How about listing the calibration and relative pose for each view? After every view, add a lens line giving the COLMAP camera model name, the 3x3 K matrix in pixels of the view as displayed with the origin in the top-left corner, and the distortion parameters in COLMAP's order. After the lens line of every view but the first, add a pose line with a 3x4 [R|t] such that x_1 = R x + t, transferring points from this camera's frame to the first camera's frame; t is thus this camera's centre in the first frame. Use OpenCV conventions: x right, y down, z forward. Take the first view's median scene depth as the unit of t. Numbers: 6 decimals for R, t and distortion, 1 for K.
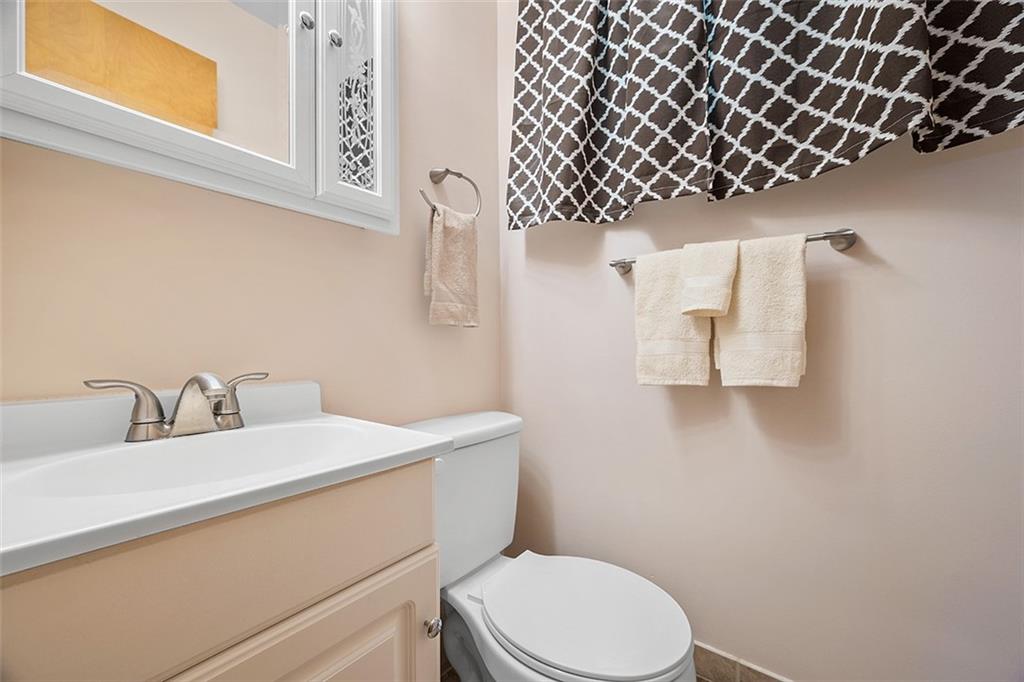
lens RADIAL K [[410.7, 0, 512.3], [0, 410.7, 346.3], [0, 0, 1]] dist [0.001504, 0.000151]
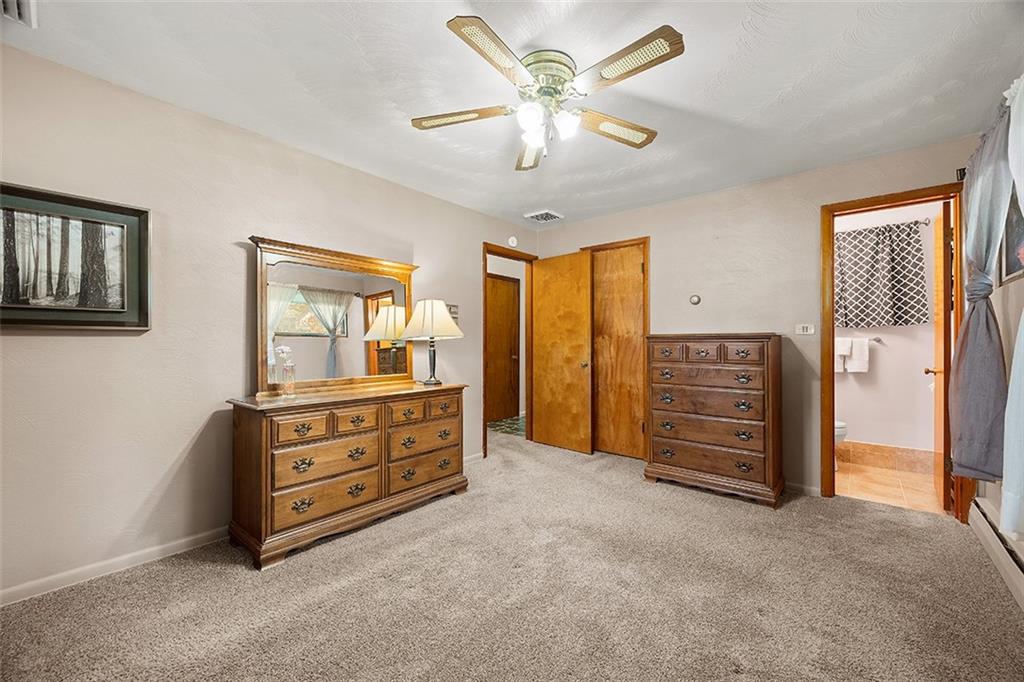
lens RADIAL K [[410.7, 0, 510.9], [0, 410.7, 341.8], [0, 0, 1]] dist [0.001504, 0.000151]
pose [[0.995949, -0.004574, -0.089802, -2.703528], [0.004917, 0.999981, 0.003599, -0.262005], [0.089784, -0.004026, 0.995953, -3.727139]]
